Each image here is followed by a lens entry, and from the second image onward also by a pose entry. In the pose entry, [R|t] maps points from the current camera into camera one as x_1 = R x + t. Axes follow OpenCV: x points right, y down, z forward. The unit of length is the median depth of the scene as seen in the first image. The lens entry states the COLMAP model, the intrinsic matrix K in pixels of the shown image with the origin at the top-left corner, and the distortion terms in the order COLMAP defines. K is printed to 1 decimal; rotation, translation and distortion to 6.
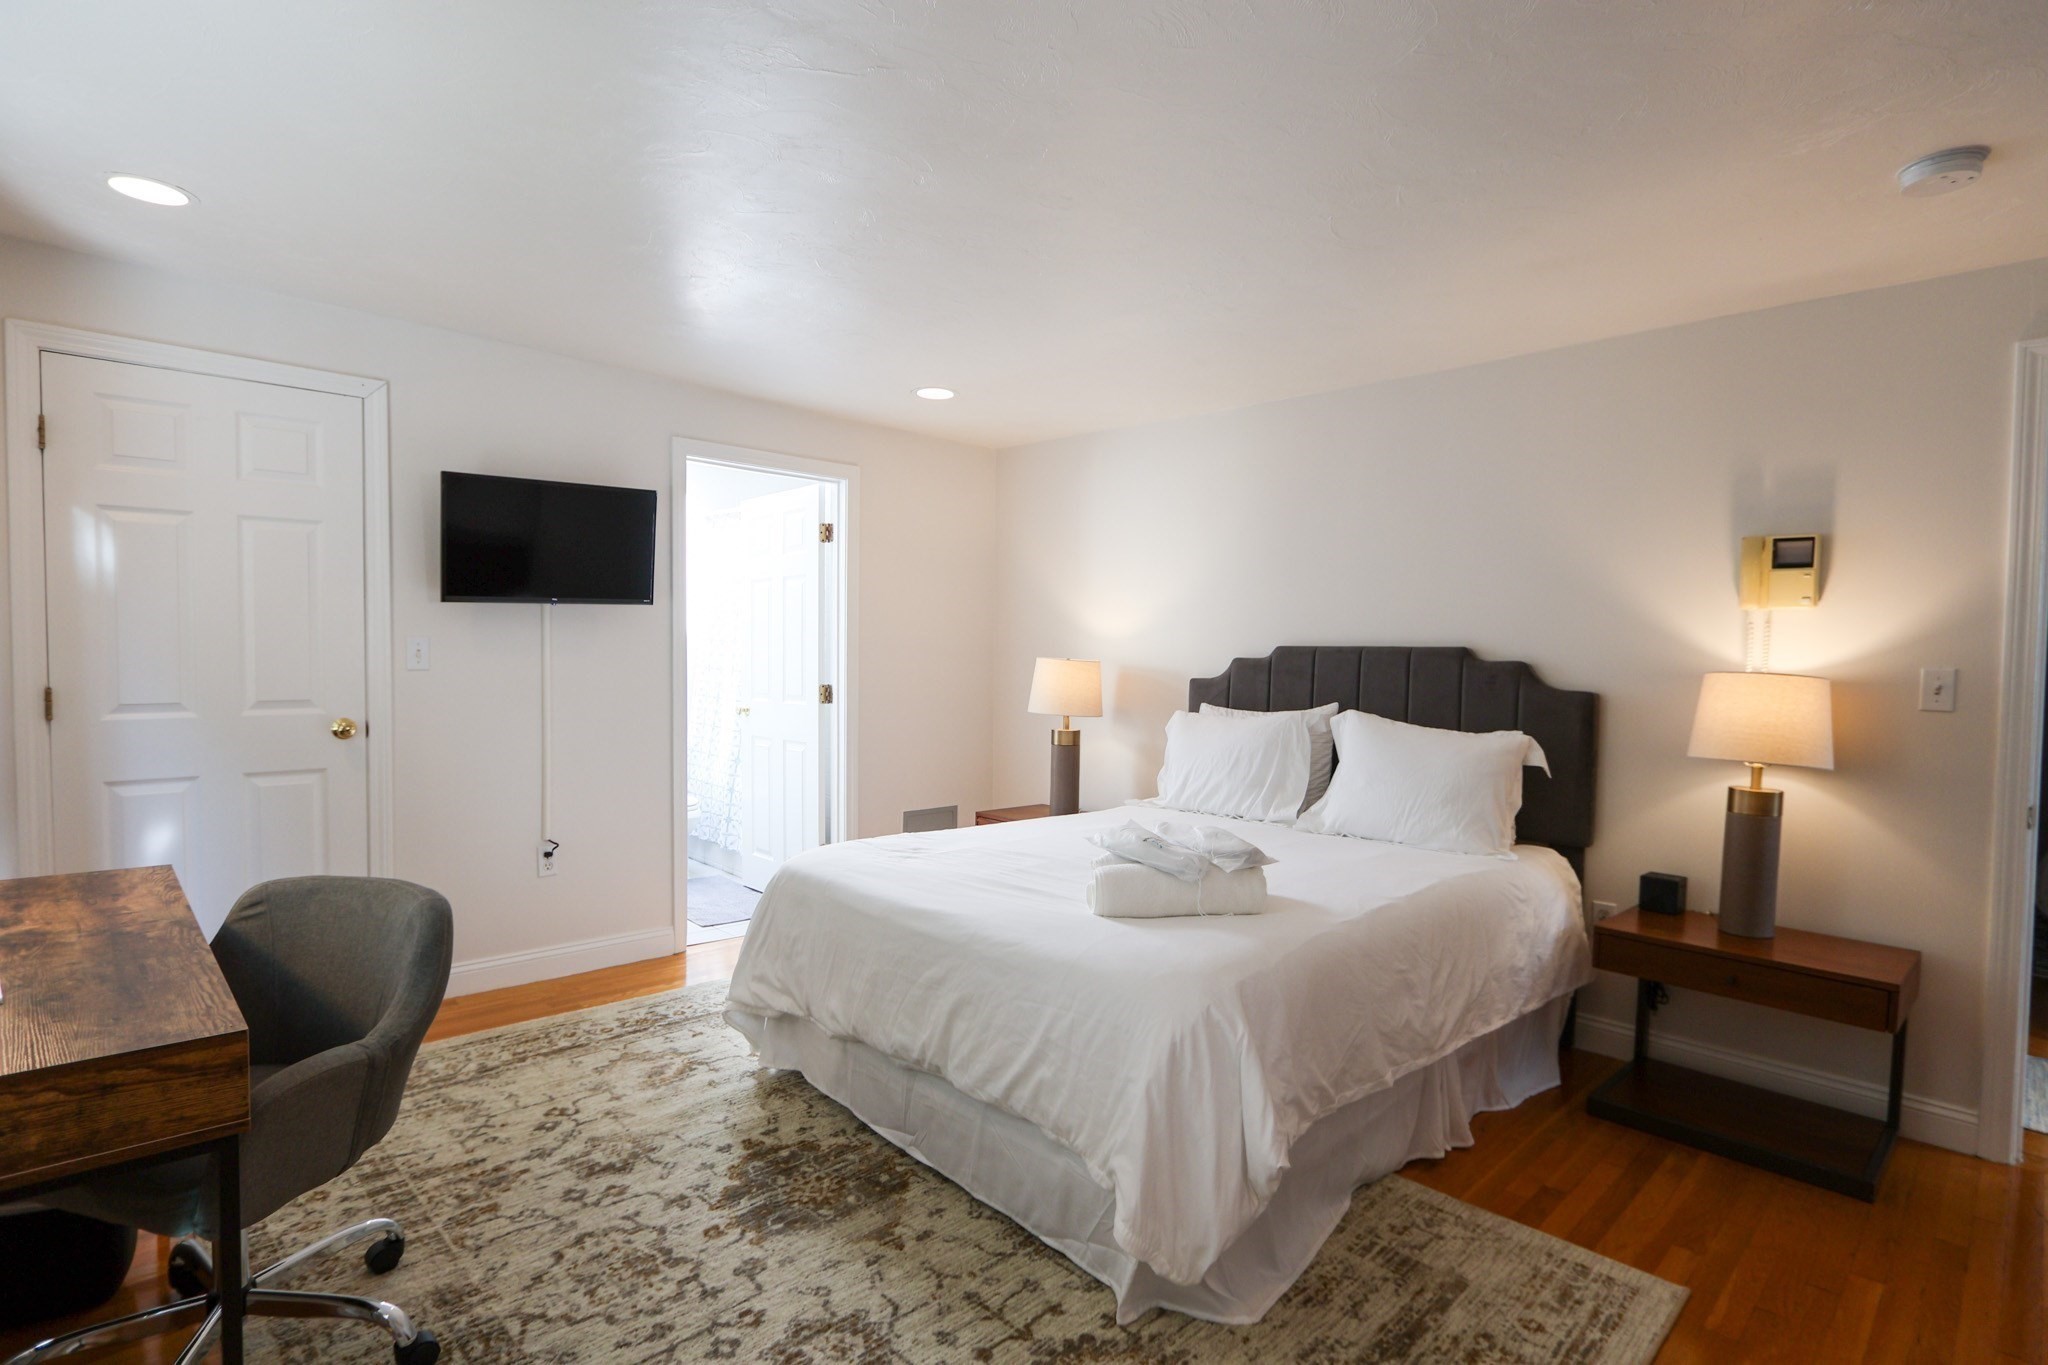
lens RADIAL K [[1026.9, 0, 1029.6], [0, 1026.9, 678.0], [0, 0, 1]] dist [0.001162, 0.000031]
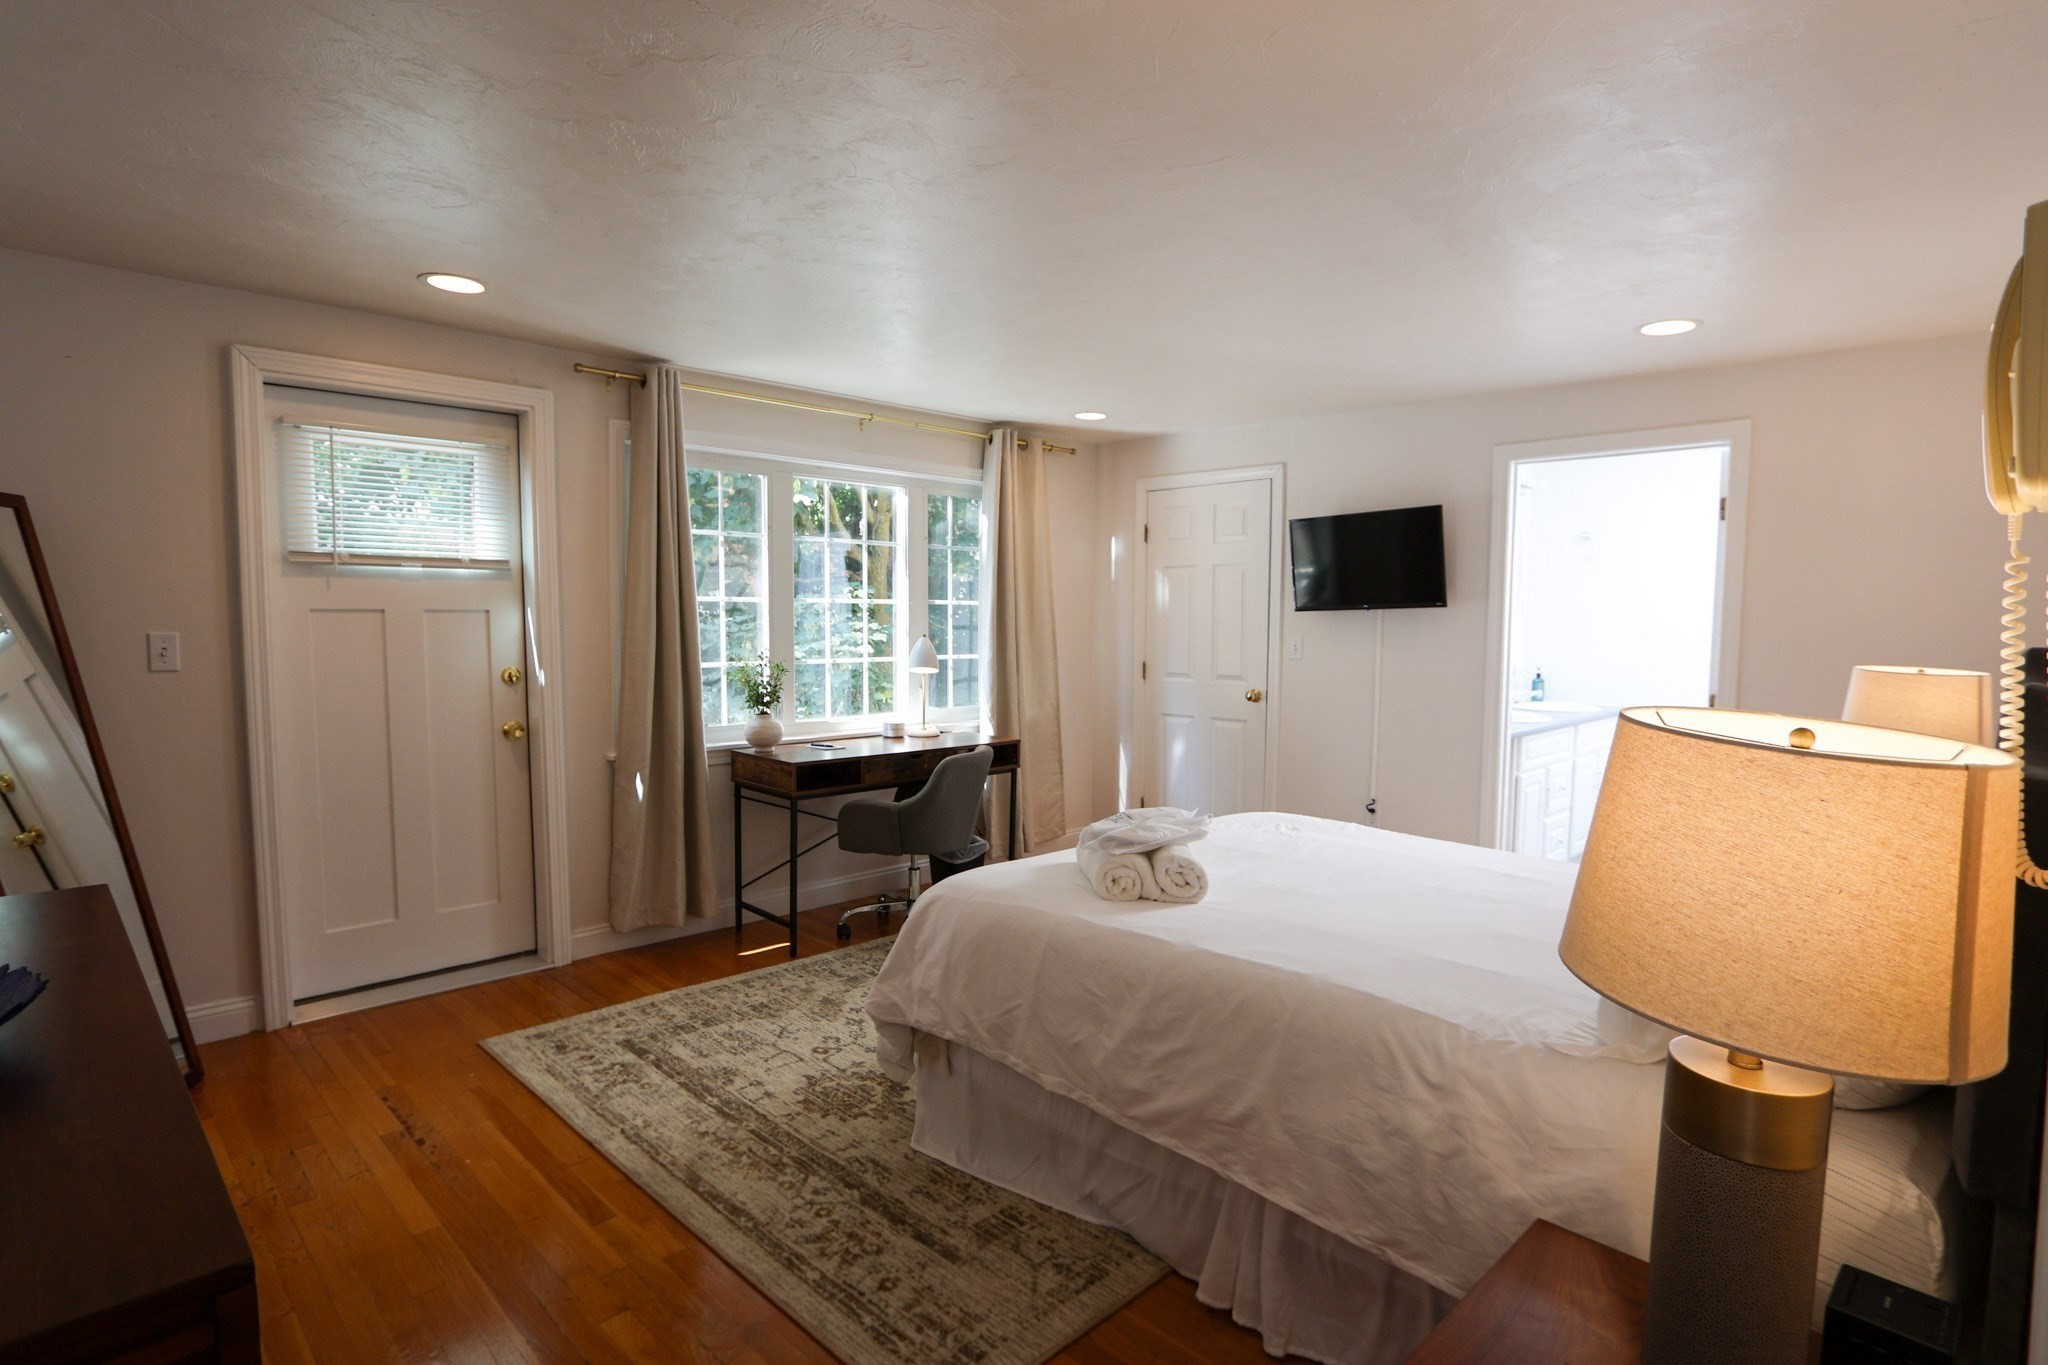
lens RADIAL K [[1026.9, 0, 1027.7], [0, 1026.9, 692.5], [0, 0, 1]] dist [0.001162, 0.000031]
pose [[0.010696, 0.046649, -0.998854, 0.997506], [-0.049794, 0.997697, 0.046061, -0.011444], [0.998702, 0.049244, 0.012994, 0.732954]]
